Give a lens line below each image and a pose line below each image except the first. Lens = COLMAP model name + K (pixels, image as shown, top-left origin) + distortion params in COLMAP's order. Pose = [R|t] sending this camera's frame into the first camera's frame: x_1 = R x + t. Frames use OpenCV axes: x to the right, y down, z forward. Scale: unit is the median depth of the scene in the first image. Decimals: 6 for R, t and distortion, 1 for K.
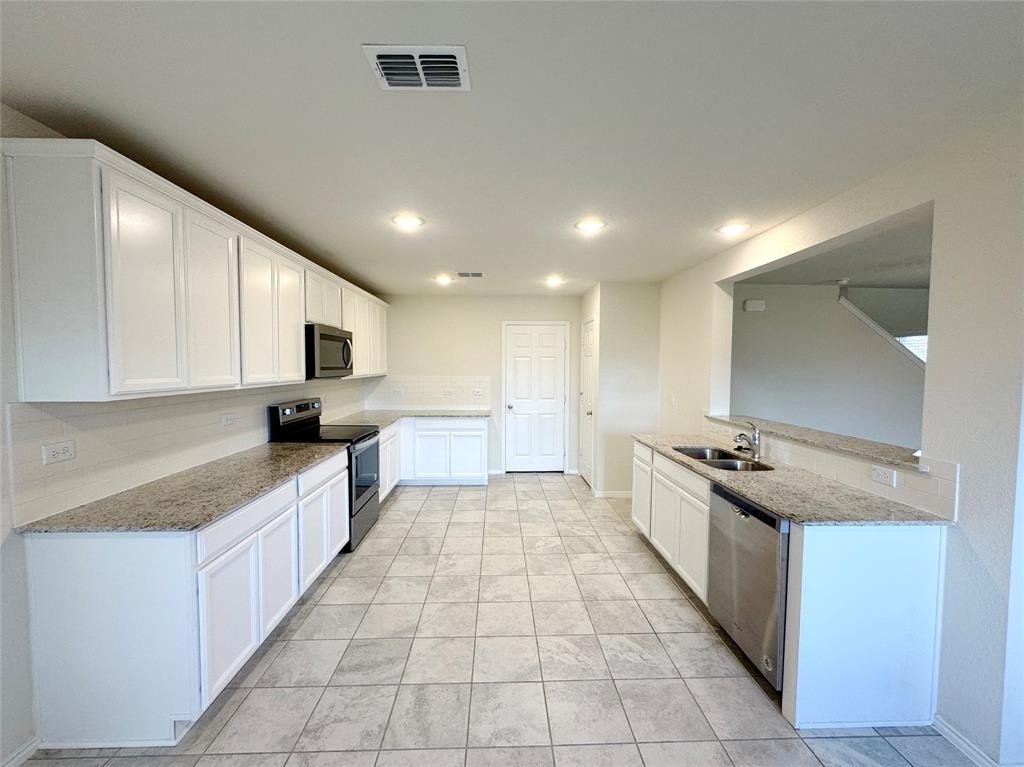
lens RADIAL K [[411.8, 0, 512.0], [0, 411.8, 383.5], [0, 0, 1]] dist [-0.002818, -0.000162]
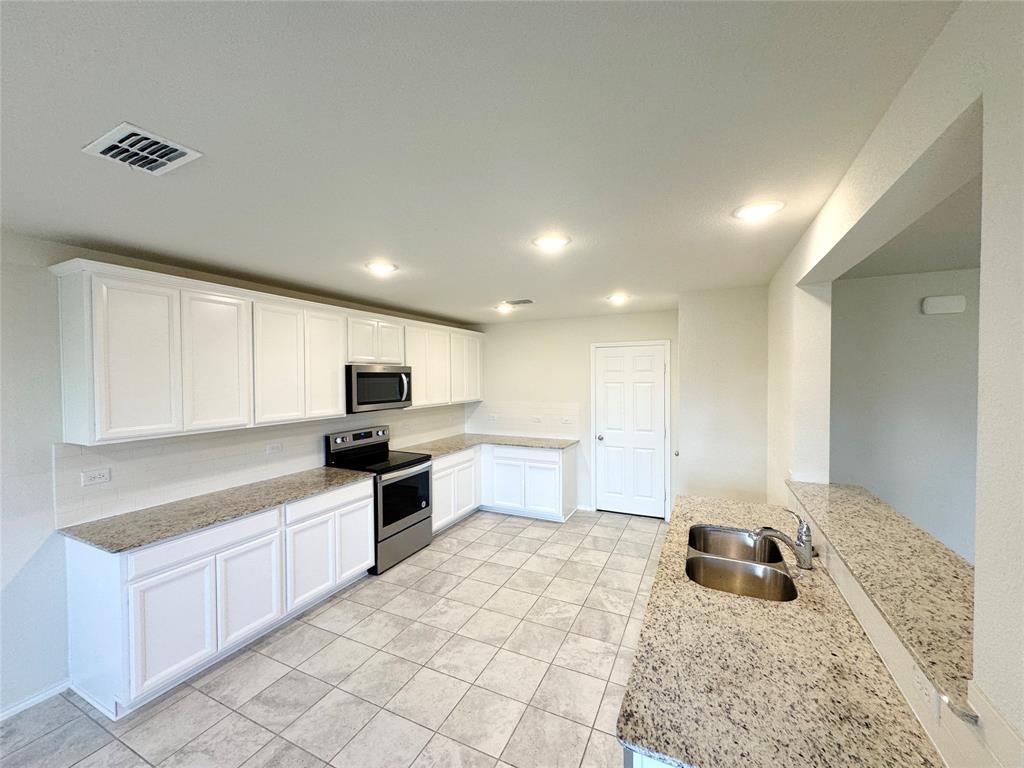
lens RADIAL K [[406.3, 0, 515.2], [0, 406.3, 385.4], [0, 0, 1]] dist [-0.001286, -0.000077]
pose [[0.888500, -0.001217, -0.458876, 0.420412], [-0.008986, 0.999759, -0.020050, -0.068295], [0.458789, 0.021938, 0.888274, 0.215051]]
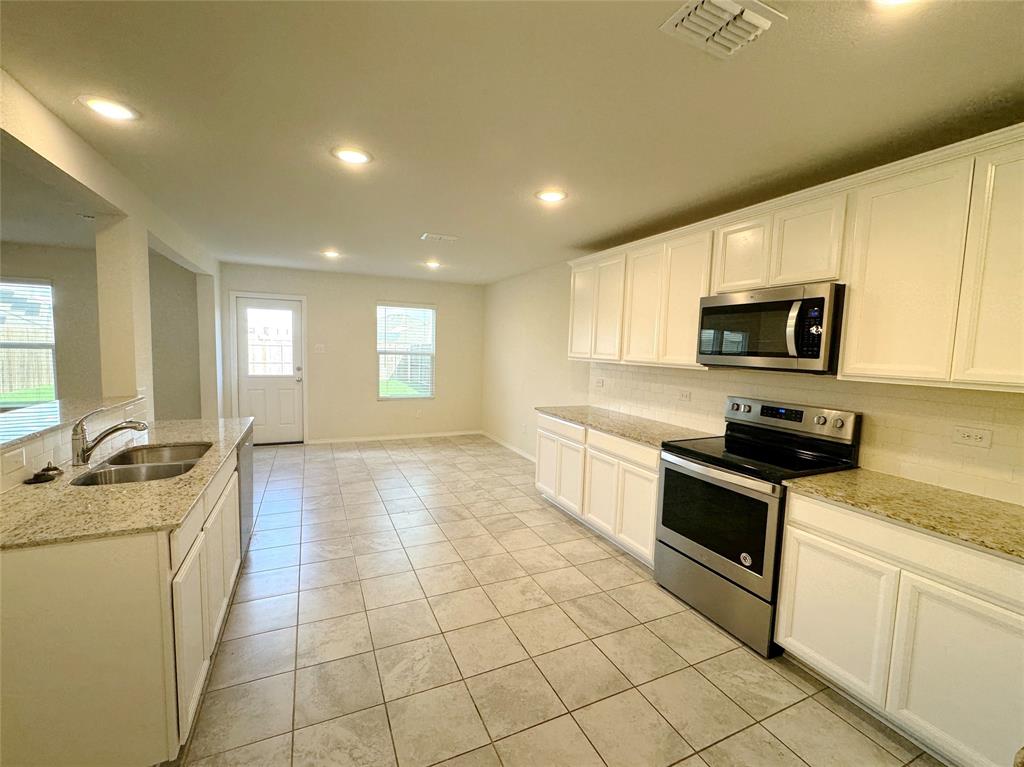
lens RADIAL K [[435.1, 0, 512.0], [0, 435.1, 383.5], [0, 0, 1]] dist [-0.014609, 0.000021]
pose [[-0.919977, -0.001887, -0.391967, 0.198084], [-0.054565, 0.990869, 0.123297, -0.059920], [0.388155, 0.134818, -0.911680, 1.624672]]
